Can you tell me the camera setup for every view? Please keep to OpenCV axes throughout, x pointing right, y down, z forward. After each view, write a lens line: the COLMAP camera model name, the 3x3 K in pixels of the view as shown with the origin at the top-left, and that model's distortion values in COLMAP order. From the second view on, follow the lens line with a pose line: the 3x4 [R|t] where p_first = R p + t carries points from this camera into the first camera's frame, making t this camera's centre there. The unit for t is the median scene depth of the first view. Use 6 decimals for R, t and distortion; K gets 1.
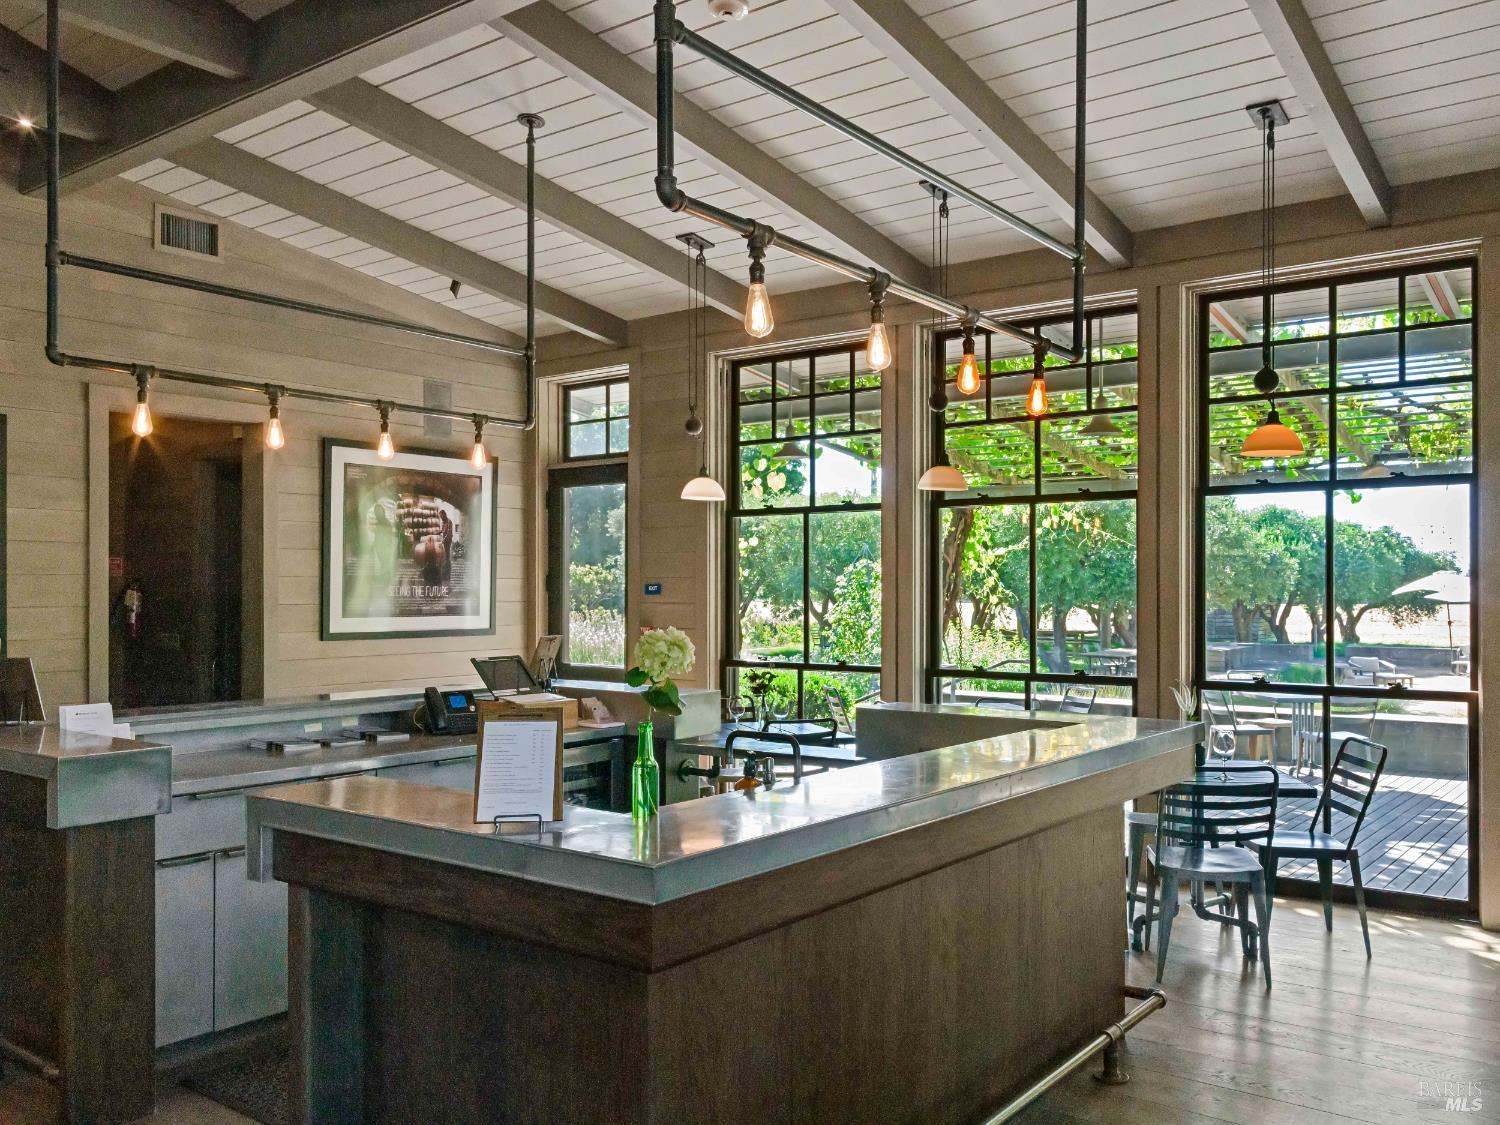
lens RADIAL K [[1240.7, 0, 752.0], [0, 1240.7, 567.7], [0, 0, 1]] dist [0.008012, 0.009453]
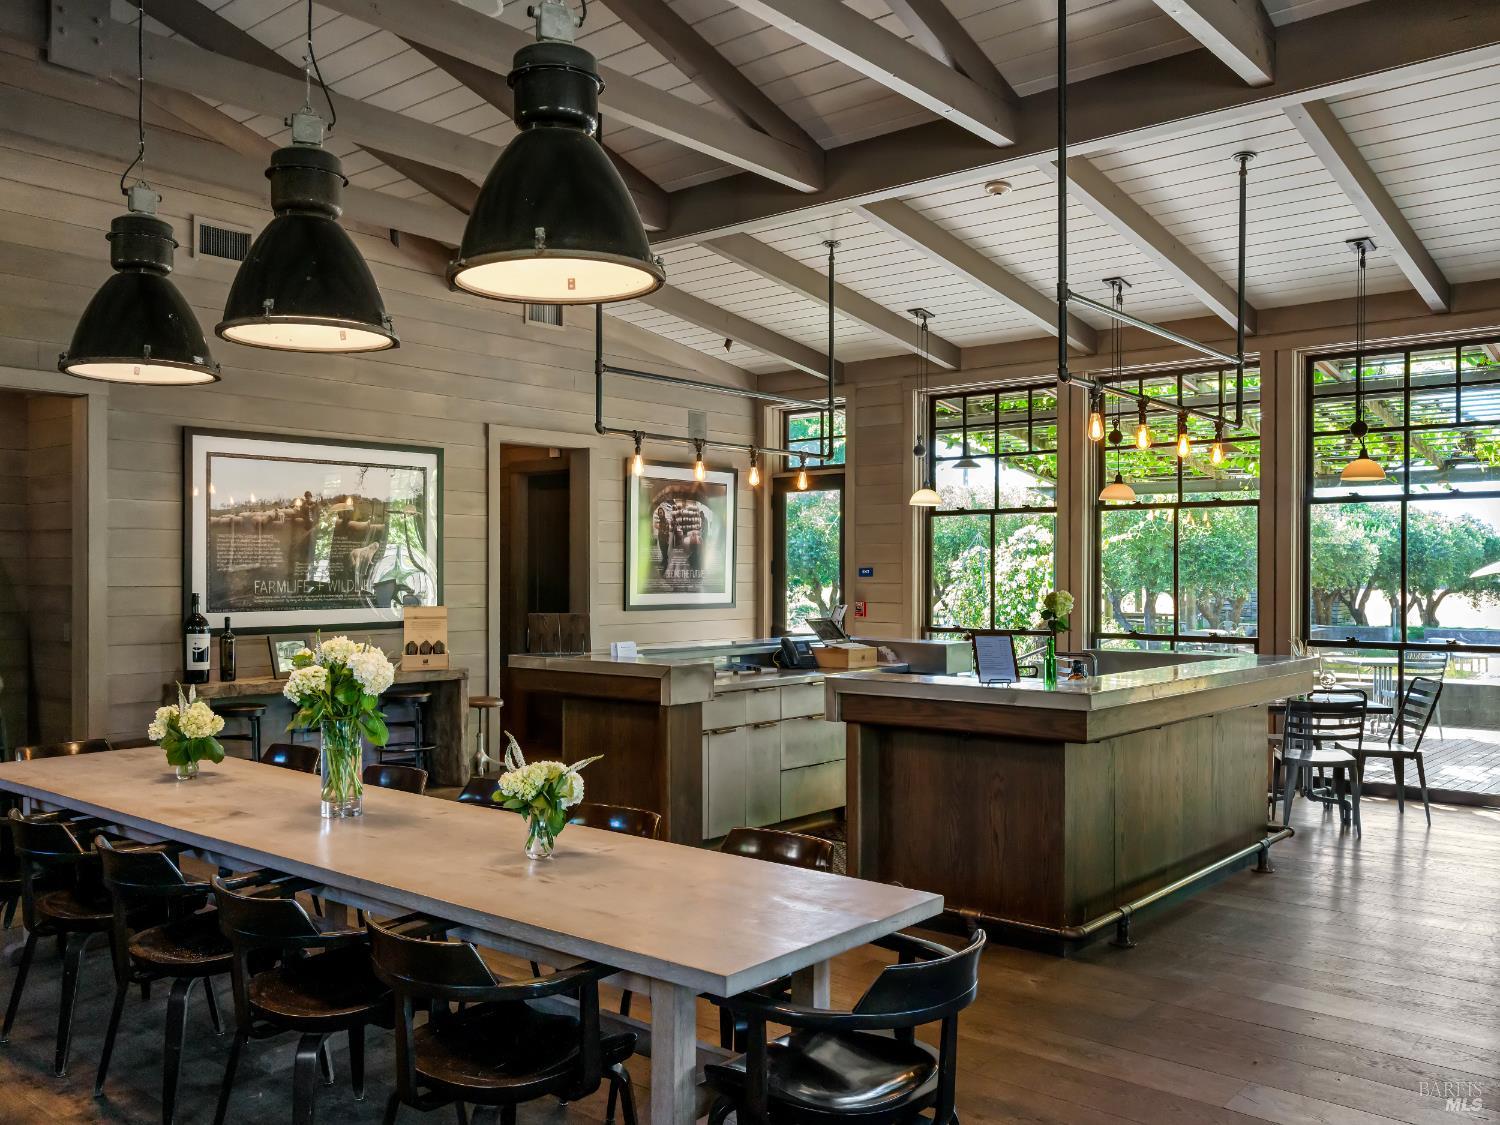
lens RADIAL K [[1255.7, 0, 750.0], [0, 1255.7, 562.5], [0, 0, 1]] dist [0.005937, 0.010601]
pose [[0.998835, 0.000969, -0.048238, -0.143195], [-0.000545, 0.999961, 0.008788, -0.004631], [0.048245, -0.008752, 0.998797, -0.319419]]
